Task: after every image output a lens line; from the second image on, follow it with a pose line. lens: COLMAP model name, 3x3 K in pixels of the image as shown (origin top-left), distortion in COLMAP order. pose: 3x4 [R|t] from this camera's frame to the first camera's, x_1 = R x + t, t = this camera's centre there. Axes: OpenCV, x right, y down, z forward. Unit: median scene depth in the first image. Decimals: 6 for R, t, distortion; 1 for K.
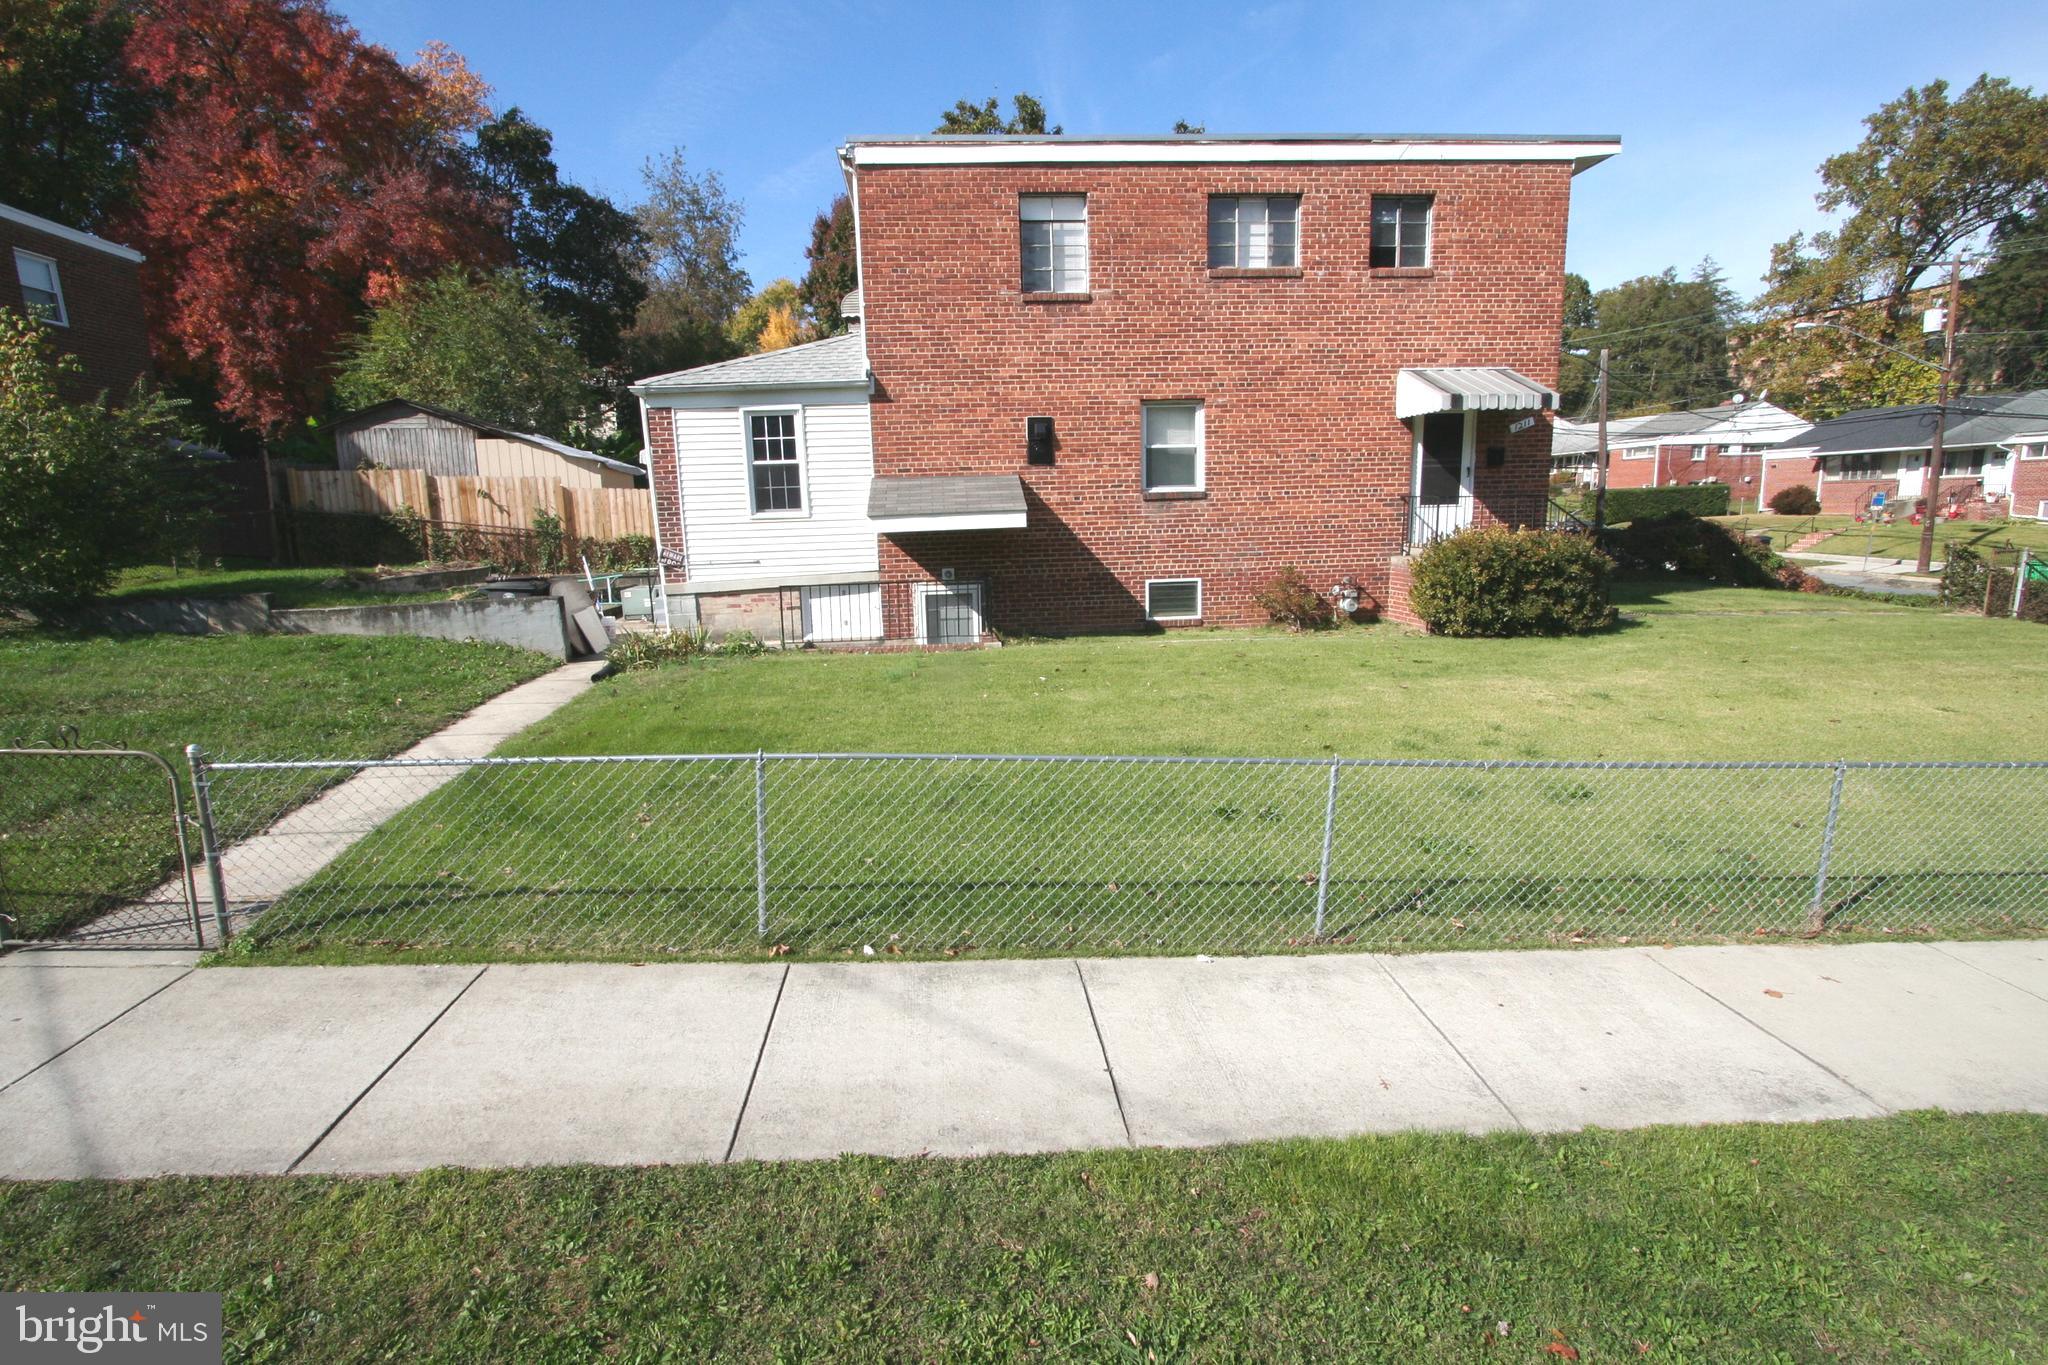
lens RADIAL K [[949.6, 0, 1027.1], [0, 949.6, 679.4], [0, 0, 1]] dist [-0.019102, 0.000596]
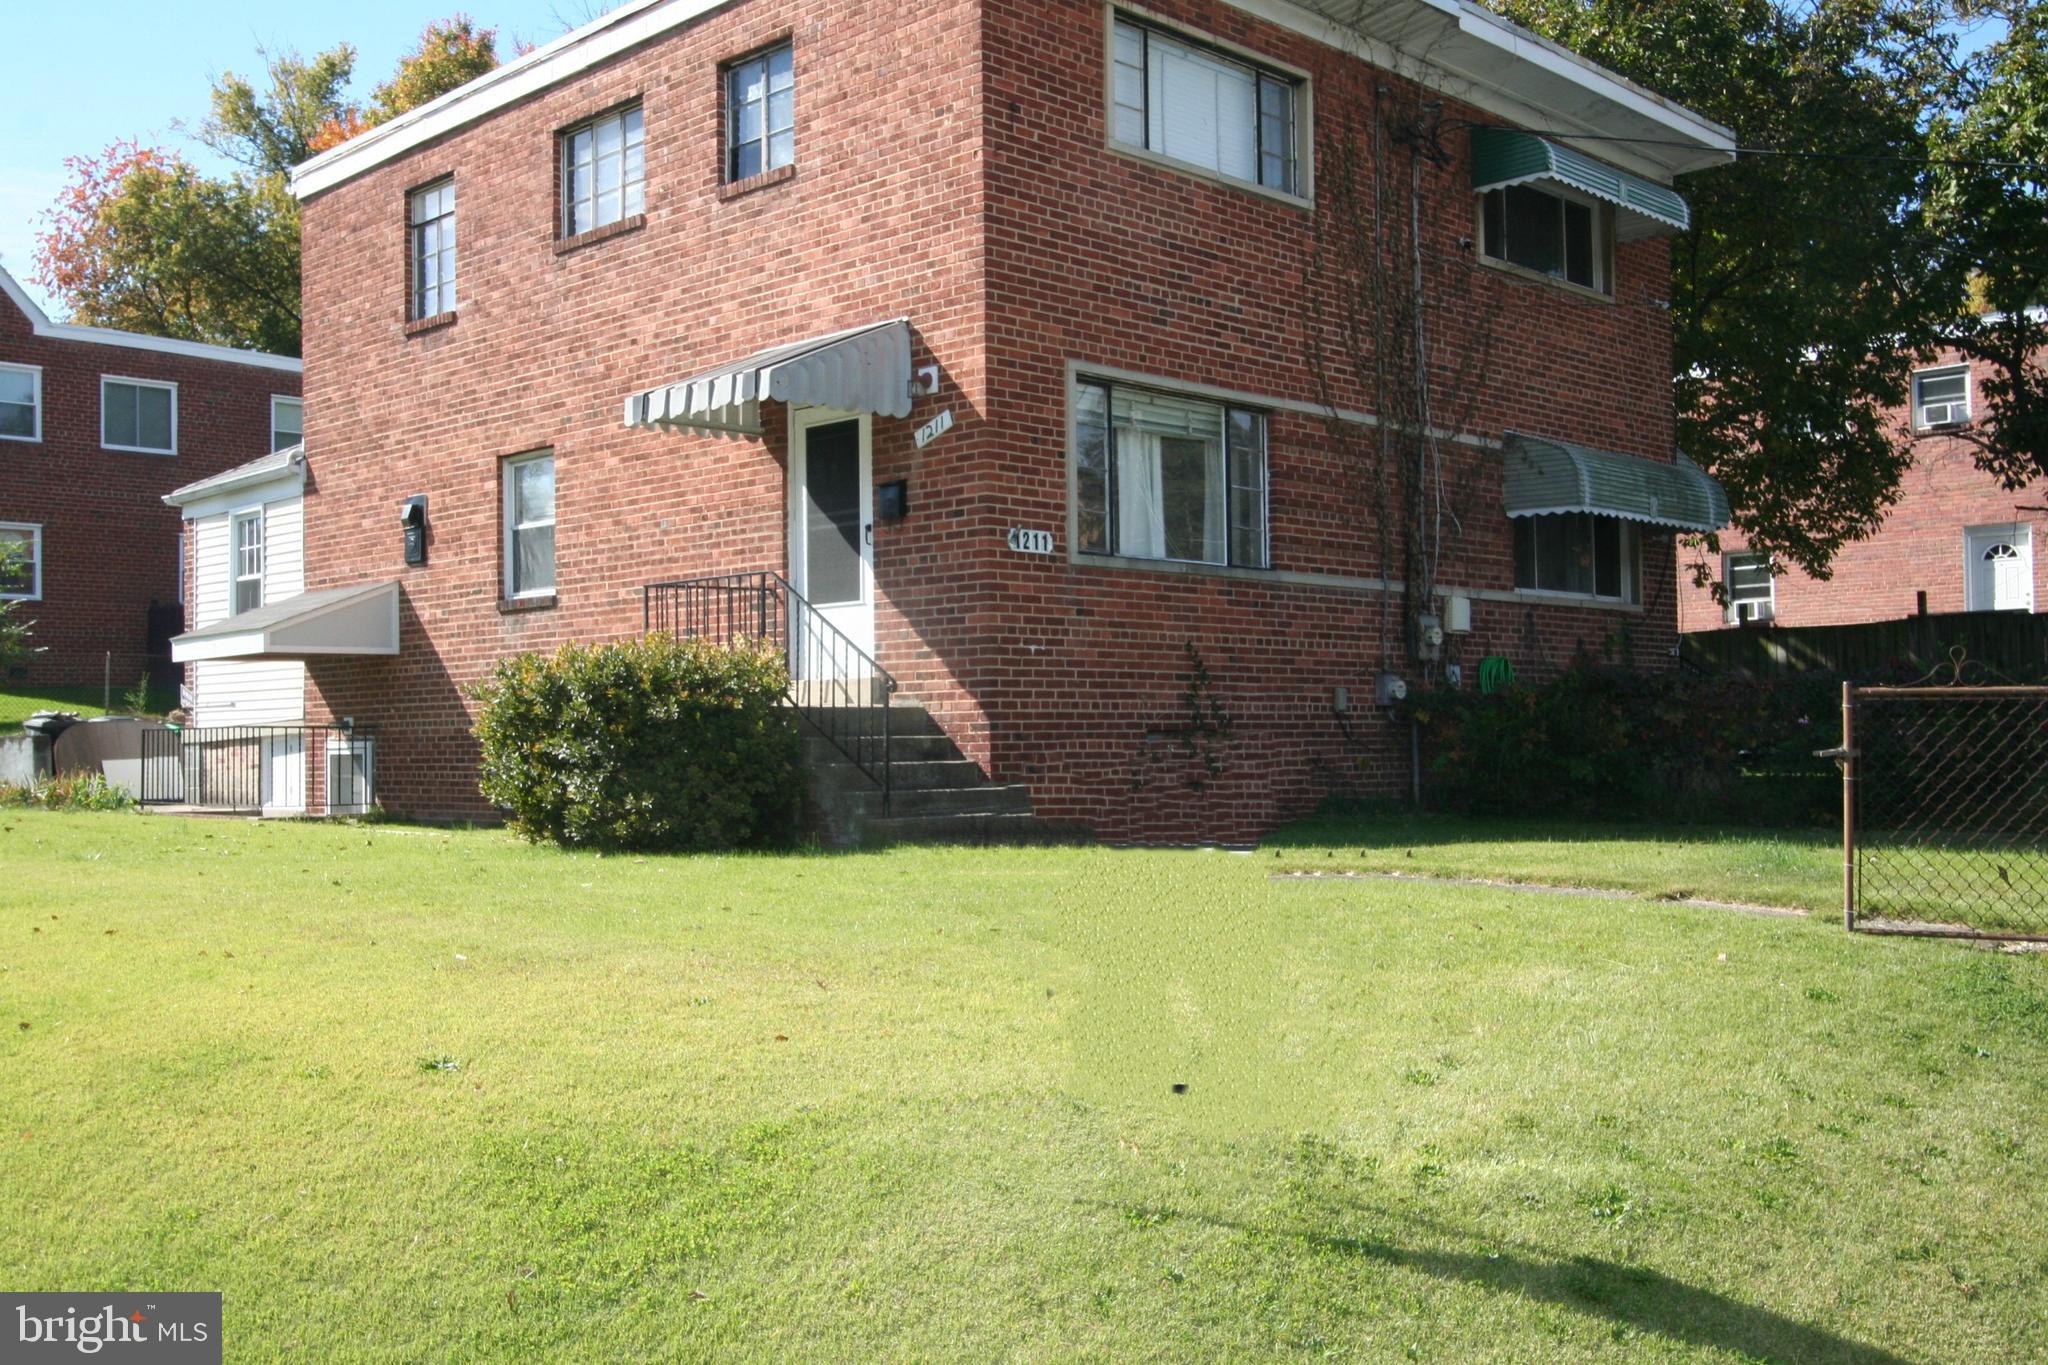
lens RADIAL K [[2062.1, 0, 1026.6], [0, 2062.1, 683.1], [0, 0, 1]] dist [-0.077790, 0.000000]
pose [[0.643006, -0.003411, -0.765853, 1.390649], [-0.140523, 0.982488, -0.122358, -0.029176], [0.752859, 0.186297, 0.631266, 0.431582]]
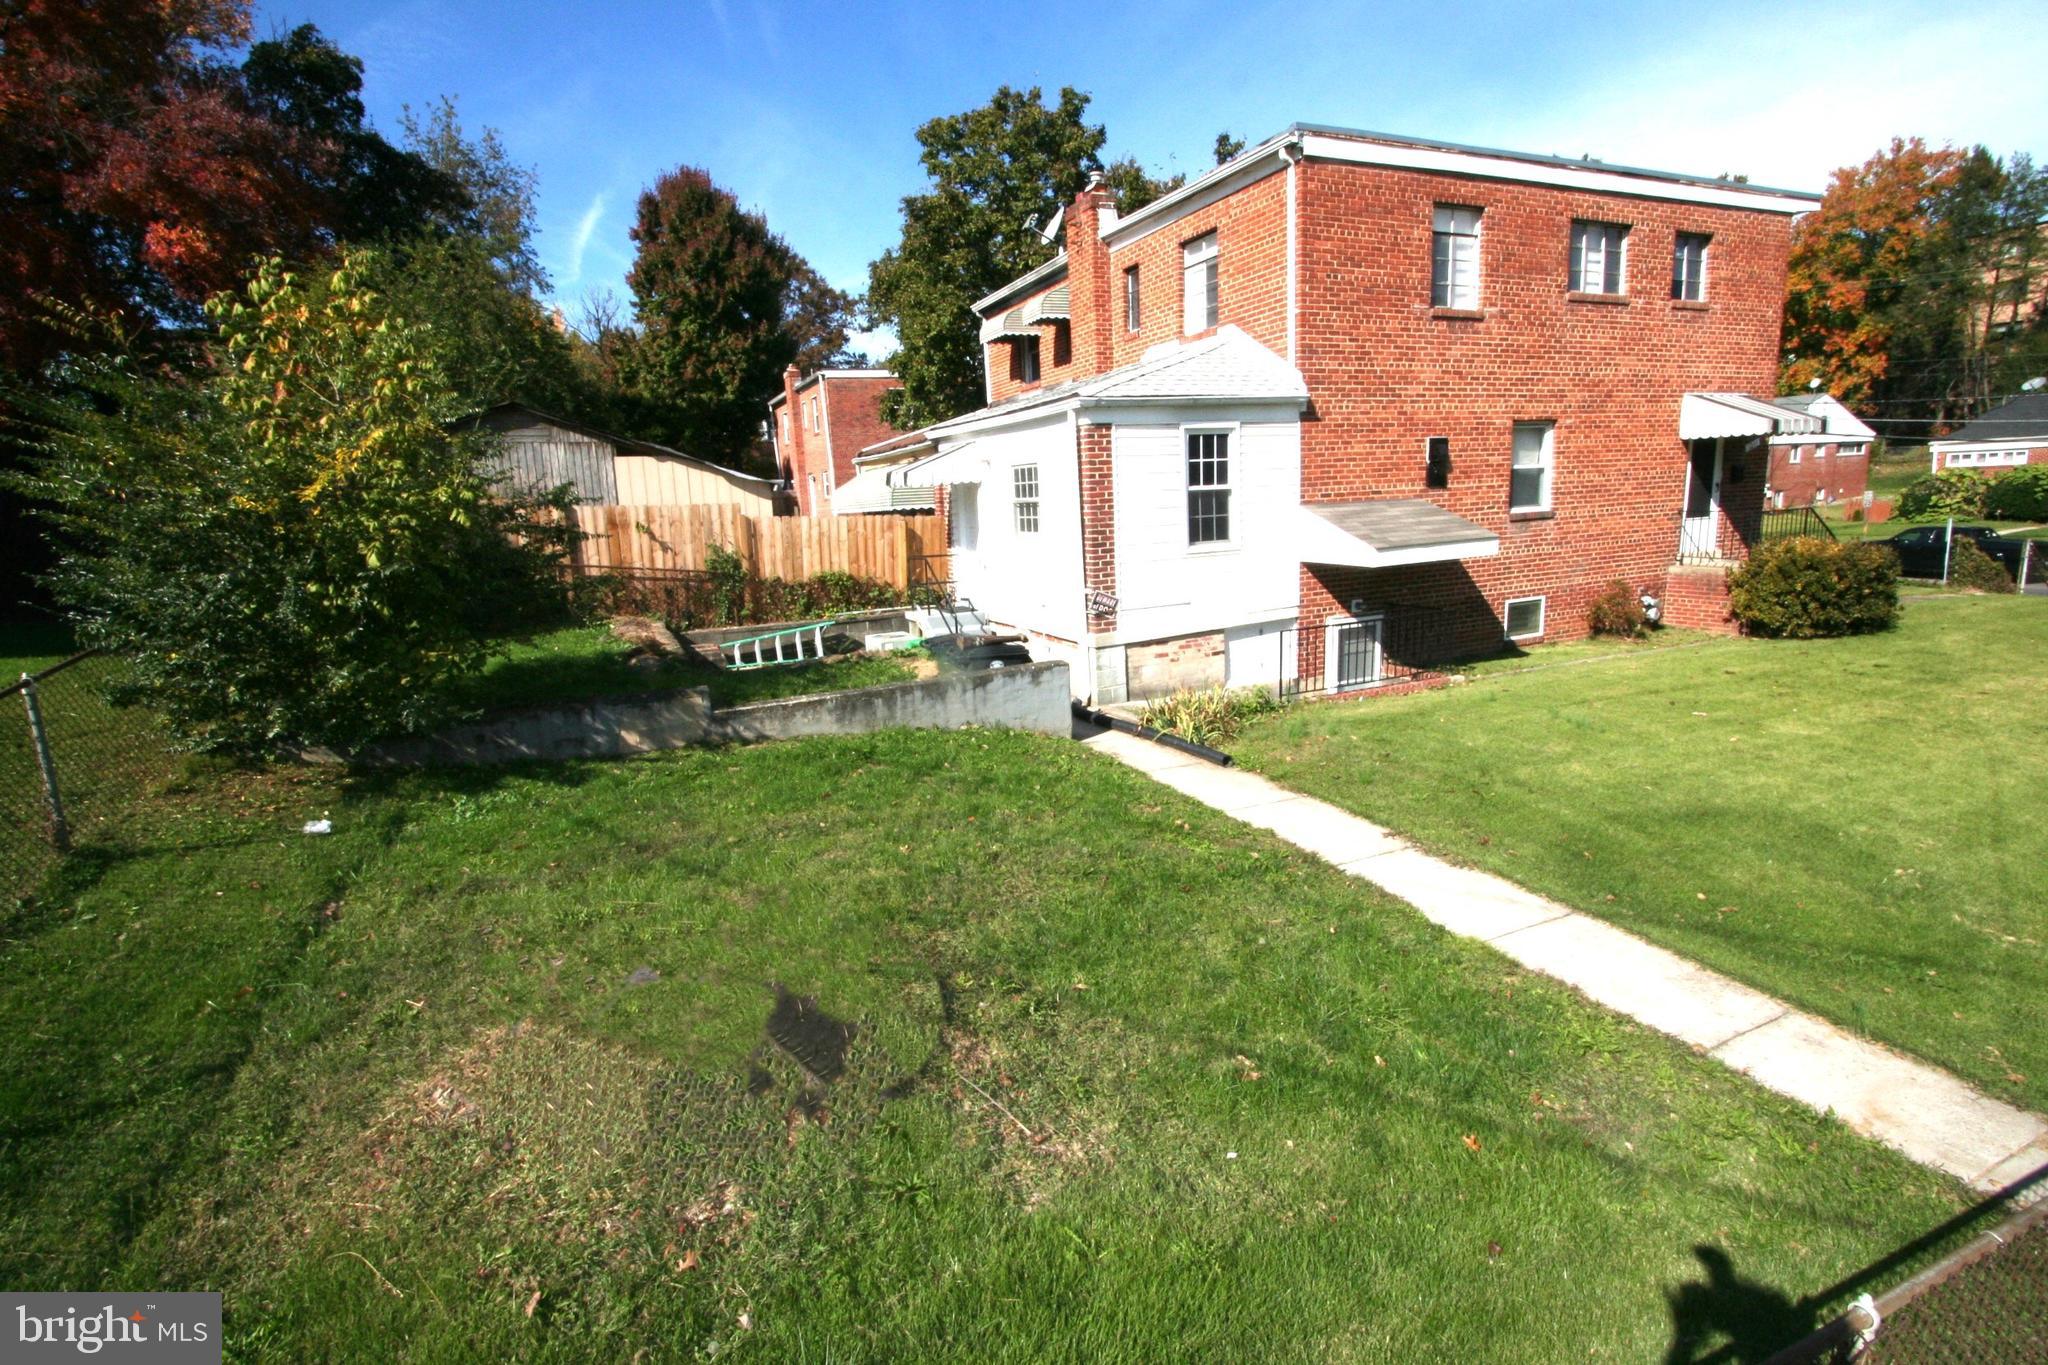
lens RADIAL K [[951.8, 0, 1015.9], [0, 951.8, 678.8], [0, 0, 1]] dist [-0.020338, 0.002038]
pose [[0.946633, -0.077216, 0.312929, -0.703212], [0.078146, 0.996896, 0.009588, -0.075346], [-0.312698, 0.015378, 0.949728, 0.226613]]
